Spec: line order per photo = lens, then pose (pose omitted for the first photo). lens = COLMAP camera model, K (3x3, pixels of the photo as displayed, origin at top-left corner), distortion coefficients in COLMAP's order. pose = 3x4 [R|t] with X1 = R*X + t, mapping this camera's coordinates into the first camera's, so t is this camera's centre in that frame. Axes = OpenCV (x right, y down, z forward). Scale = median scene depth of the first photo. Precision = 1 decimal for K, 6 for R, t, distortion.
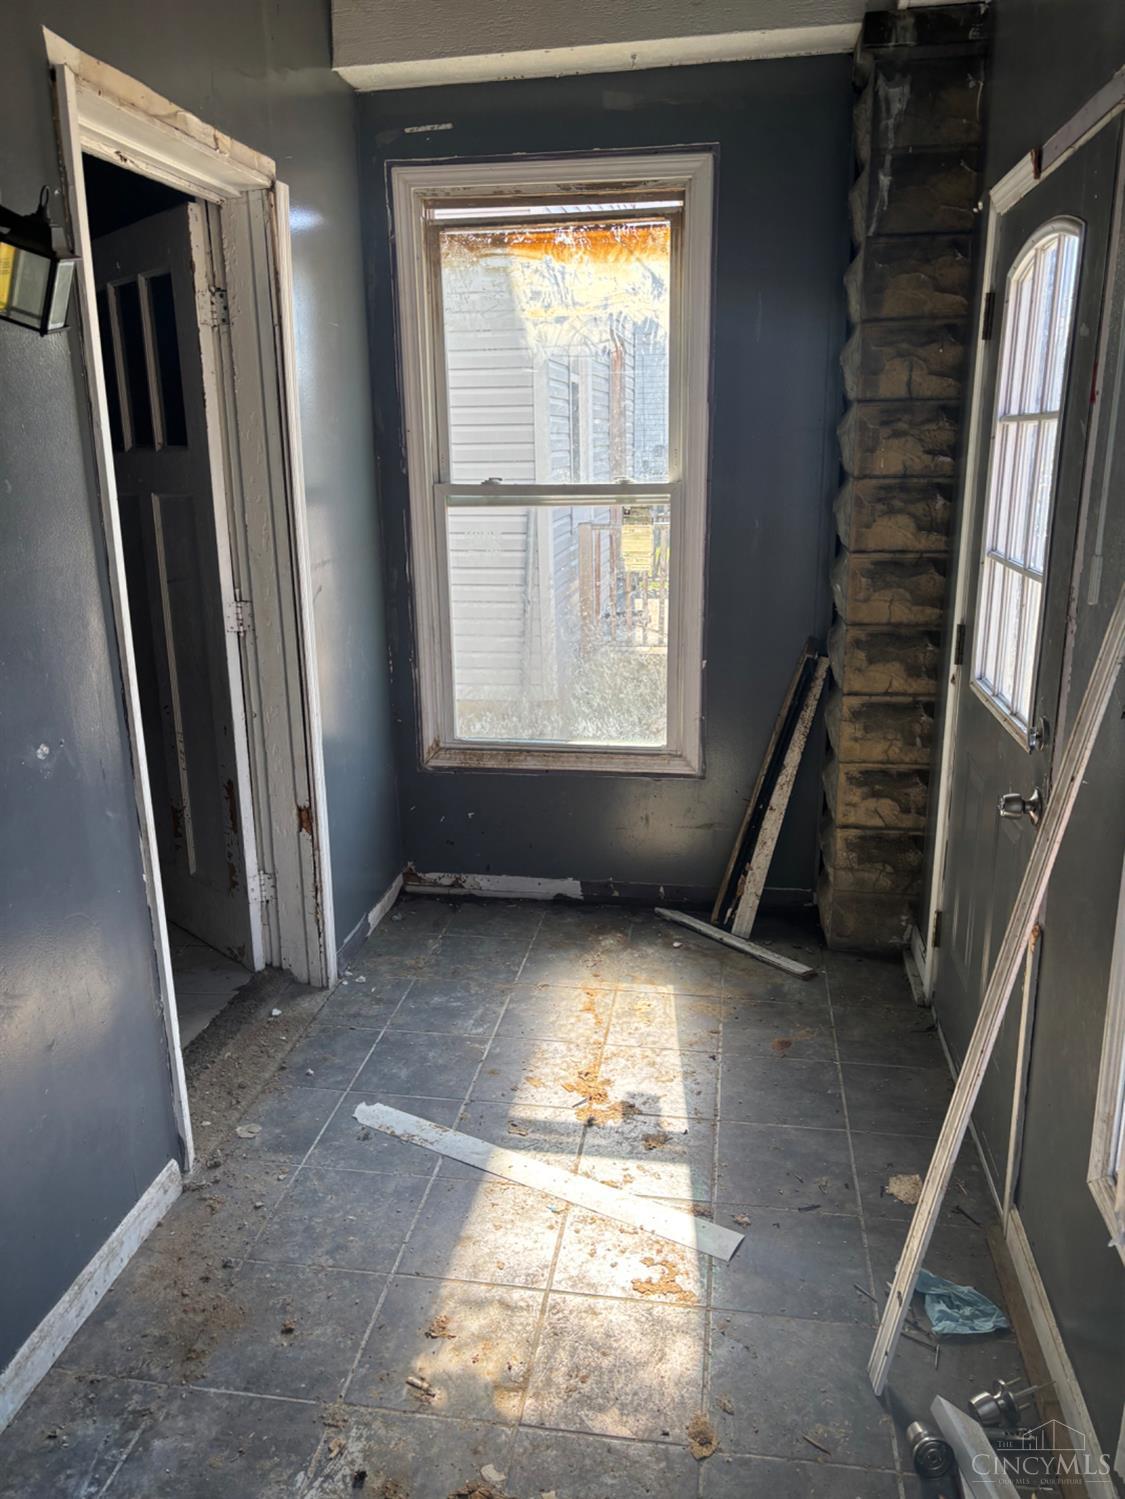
lens RADIAL K [[1123.4, 0, 562.5], [0, 1123.4, 749.0], [0, 0, 1]] dist [0.001712, 0.000740]
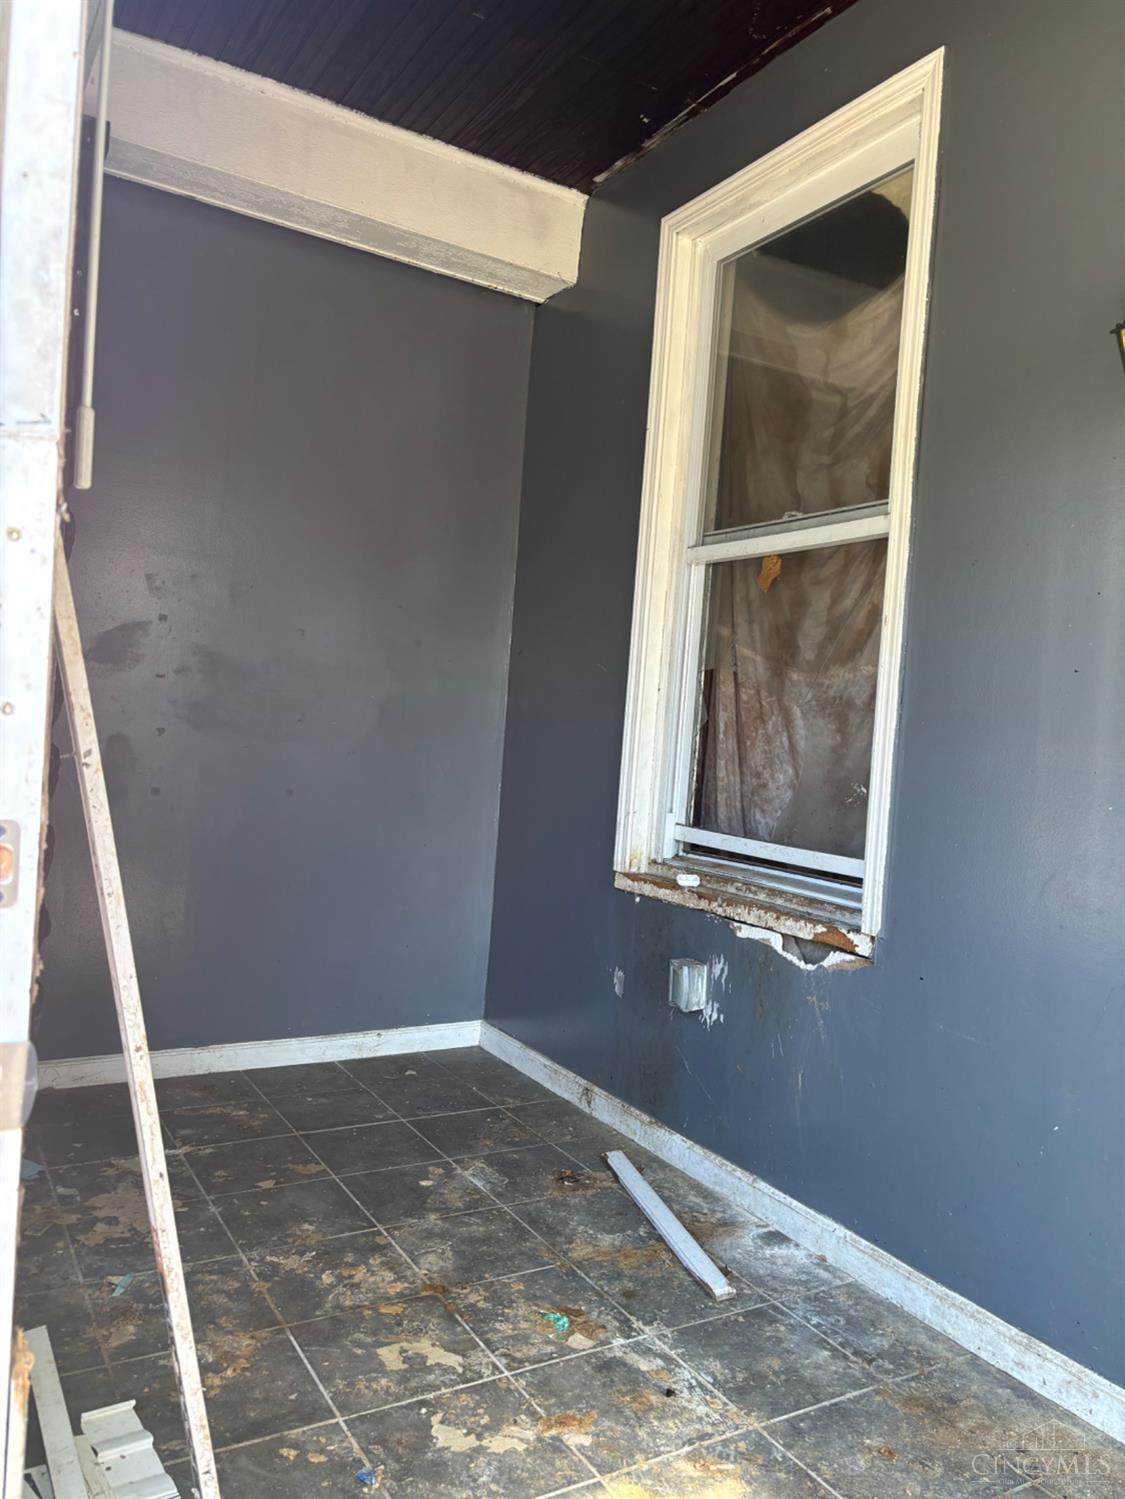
lens RADIAL K [[1123.4, 0, 563.4], [0, 1123.4, 751.0], [0, 0, 1]] dist [0.001712, 0.000740]
pose [[-0.770550, -0.026187, -0.636841, 0.560790], [-0.221920, 0.947661, 0.229545, -0.157088], [0.597498, 0.318203, -0.736032, 1.423943]]
